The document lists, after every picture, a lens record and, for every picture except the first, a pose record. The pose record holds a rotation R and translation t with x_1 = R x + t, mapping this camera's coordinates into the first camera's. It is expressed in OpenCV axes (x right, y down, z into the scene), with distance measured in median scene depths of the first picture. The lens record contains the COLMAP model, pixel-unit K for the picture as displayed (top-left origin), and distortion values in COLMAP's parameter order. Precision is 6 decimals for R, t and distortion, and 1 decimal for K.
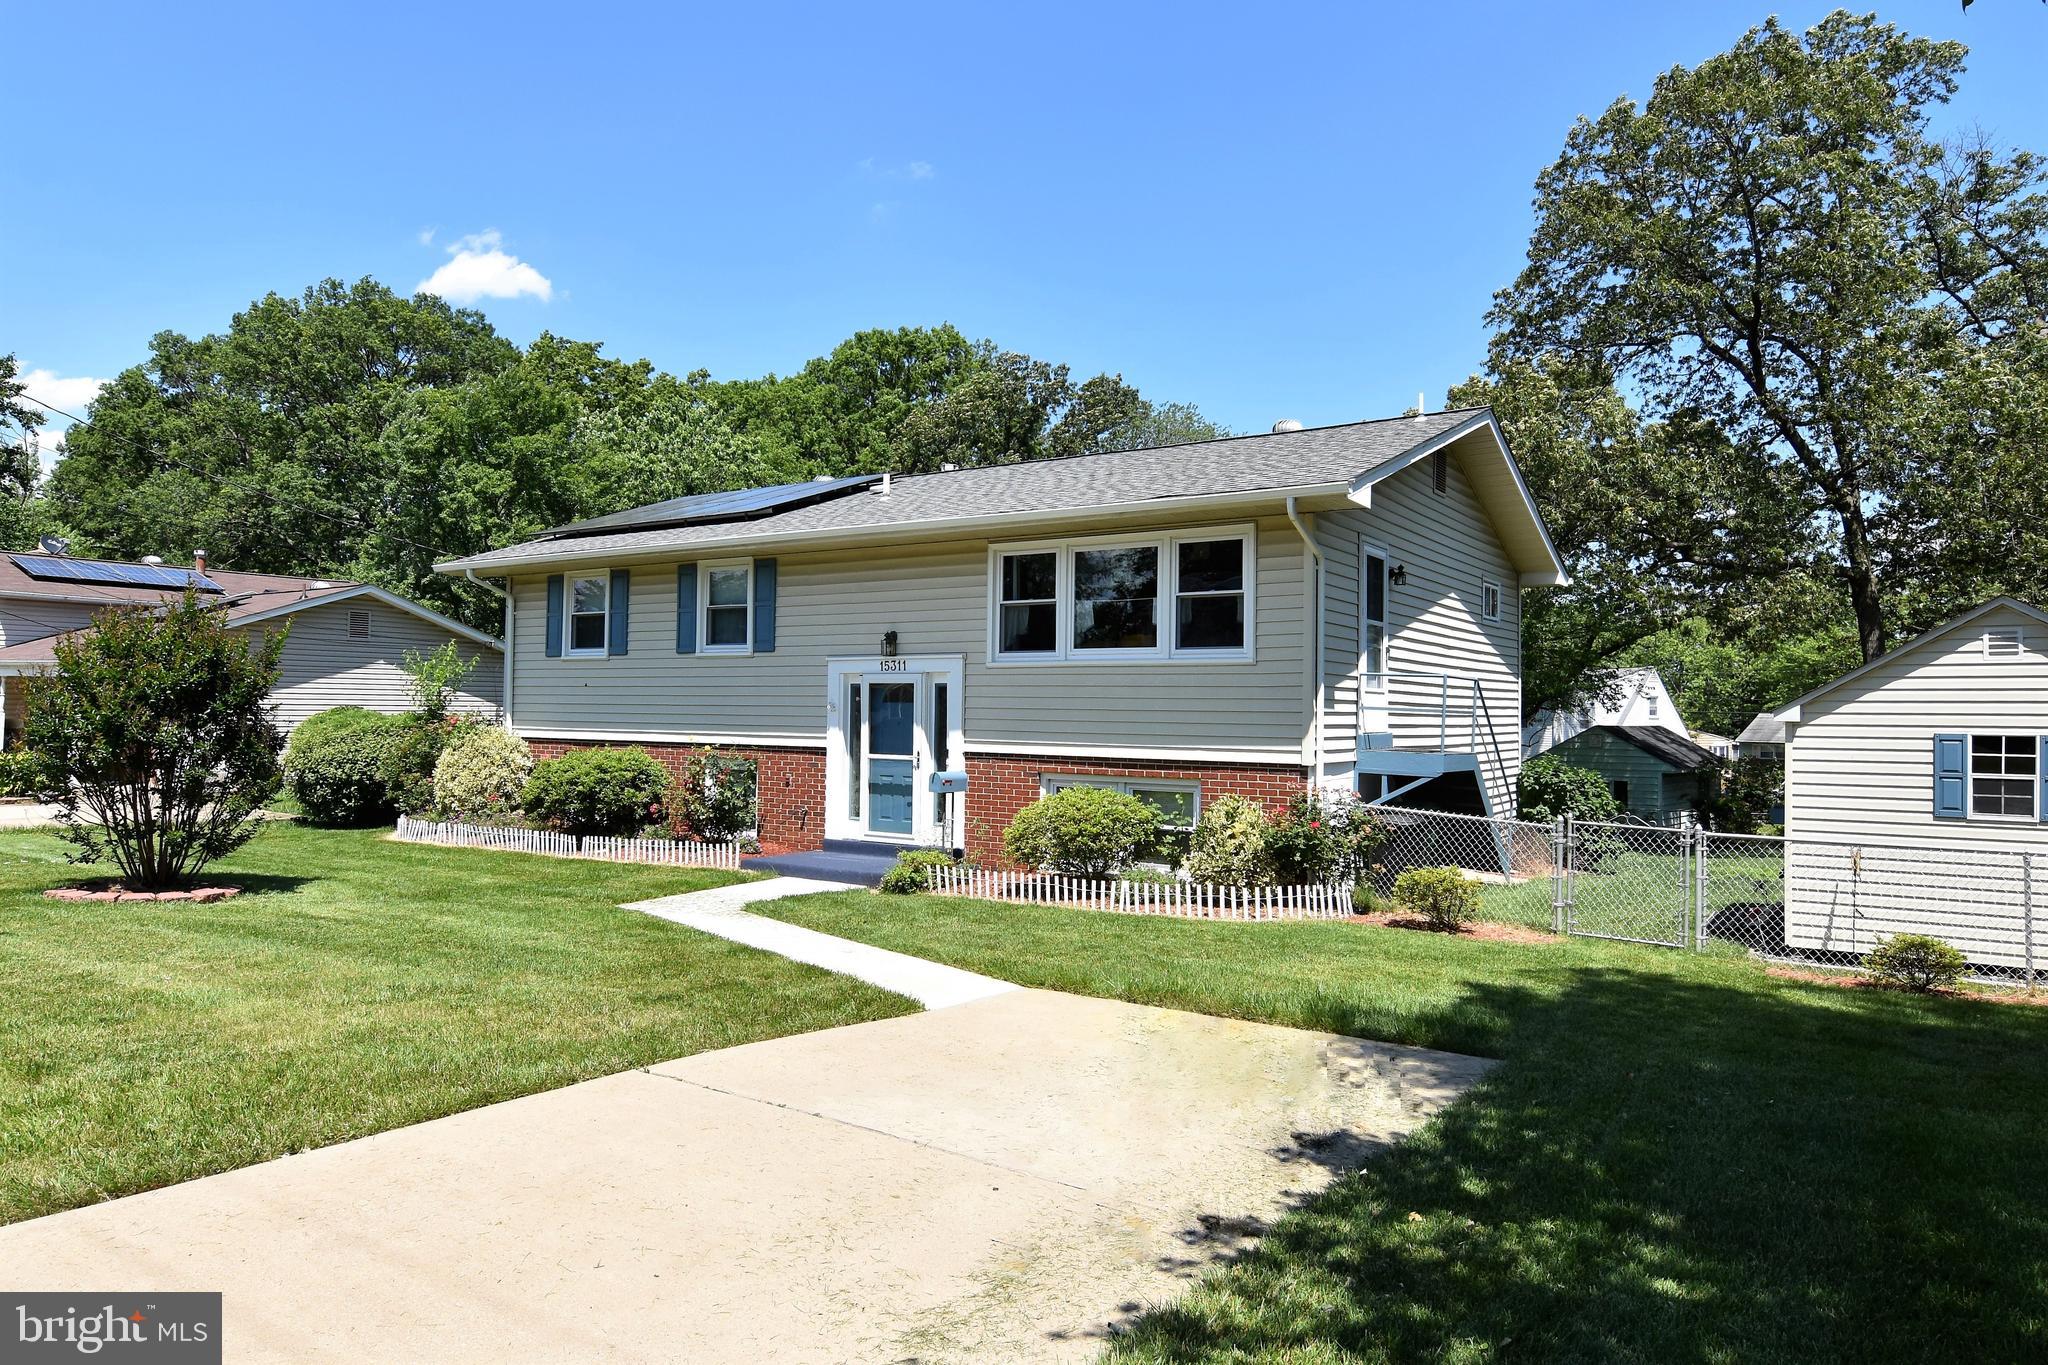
lens RADIAL K [[1248.0, 0, 1042.1], [0, 1248.0, 679.5], [0, 0, 1]] dist [-0.002158, -0.015773]
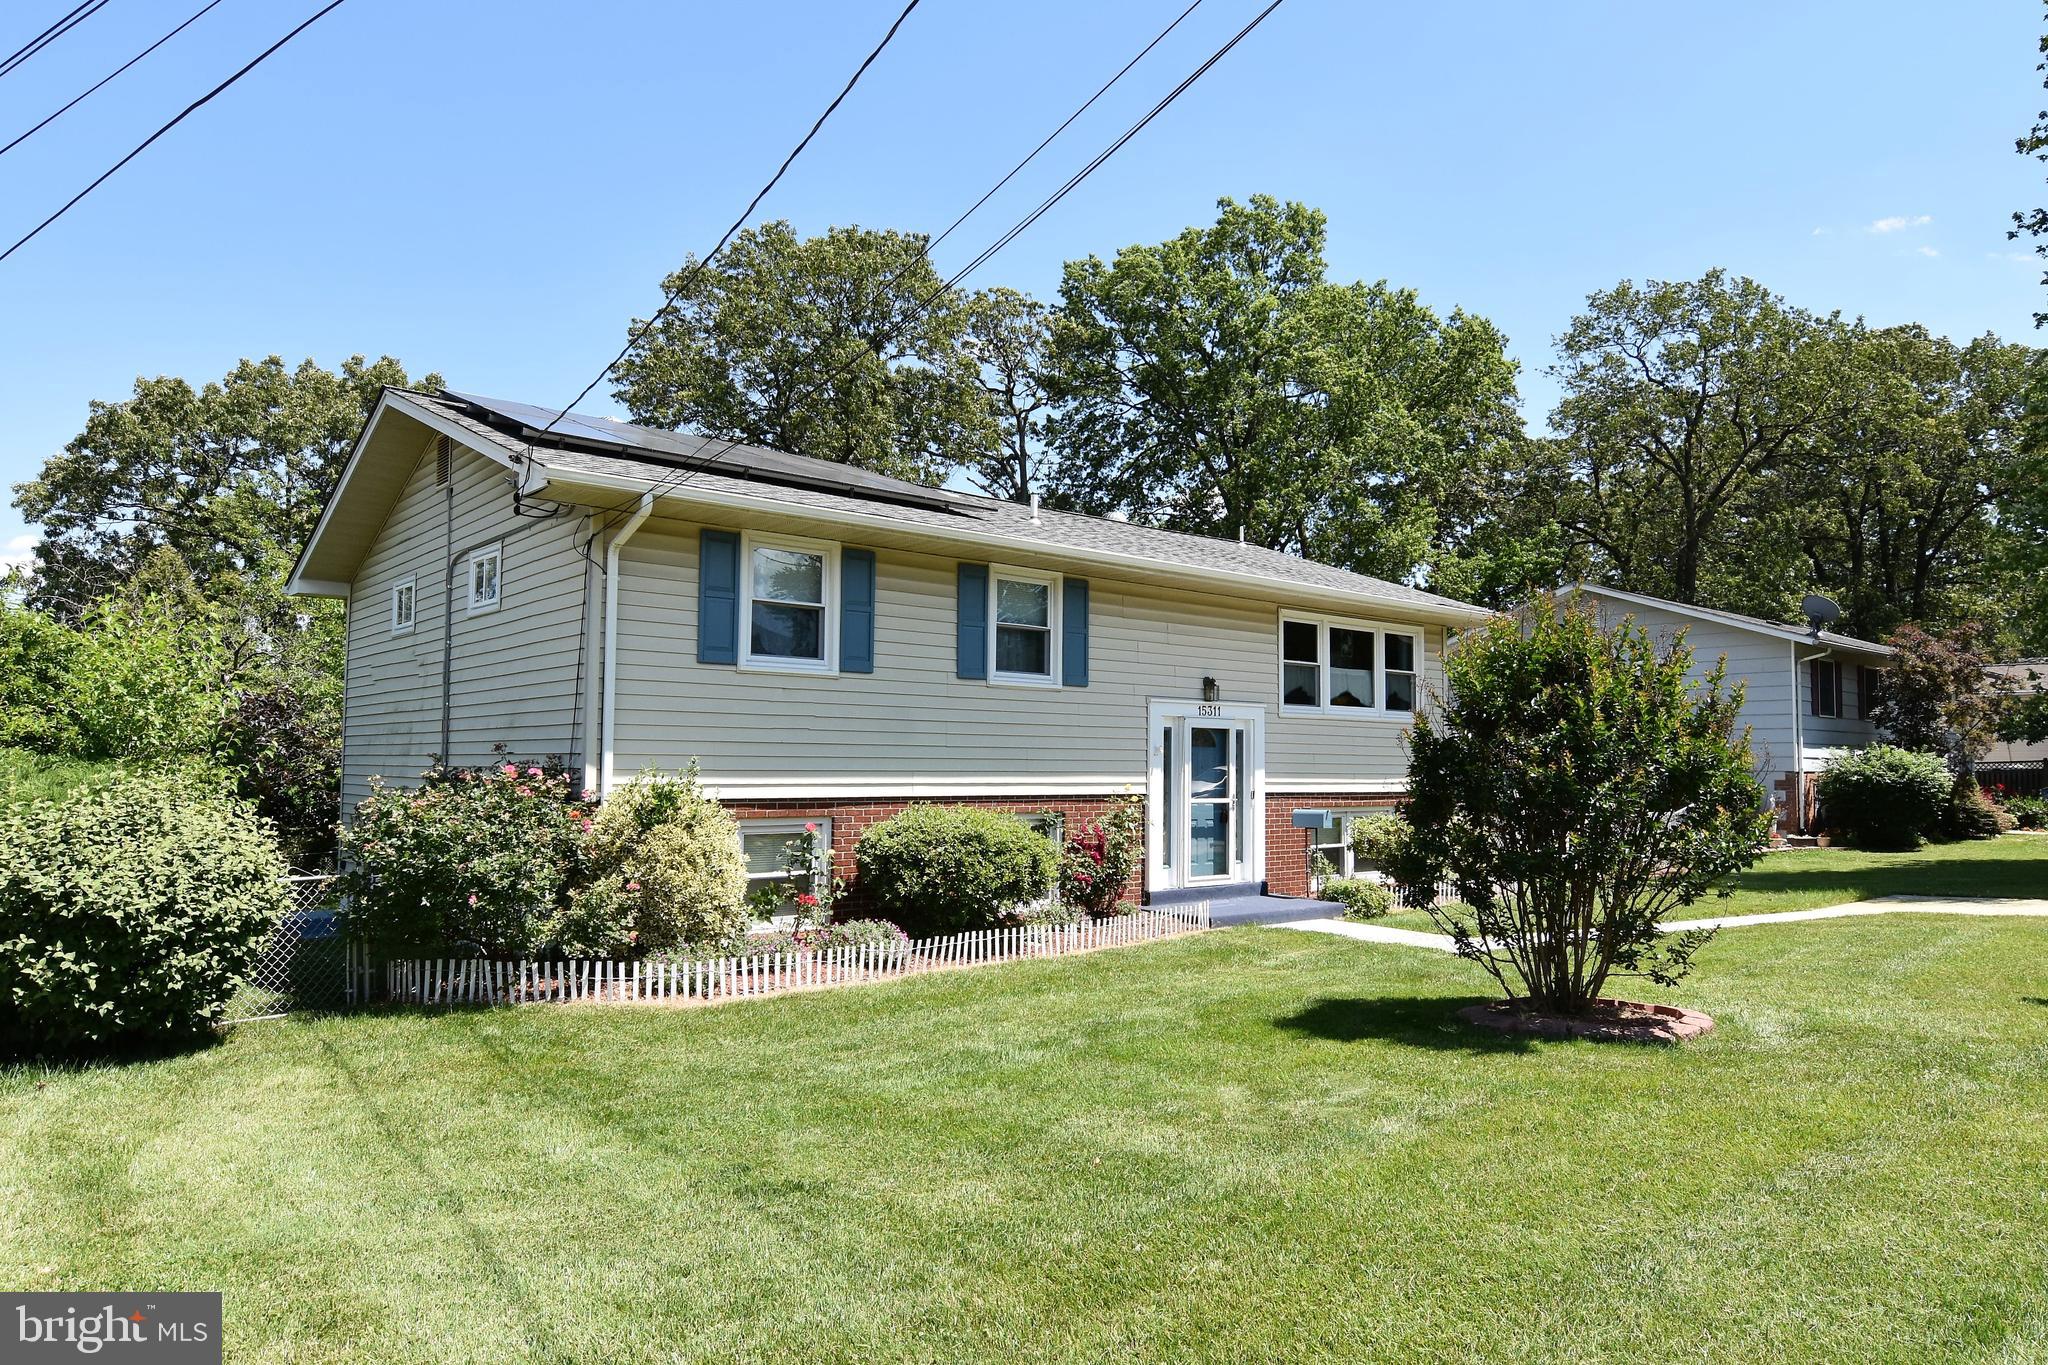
lens RADIAL K [[1350.9, 0, 1024.0], [0, 1350.9, 682.5], [0, 0, 1]] dist [0.000630, -0.004193]
pose [[0.277729, 0.041281, 0.959772, -1.179900], [-0.042027, 0.998642, -0.030791, 0.005706], [-0.959740, -0.031785, 0.279087, 0.808687]]
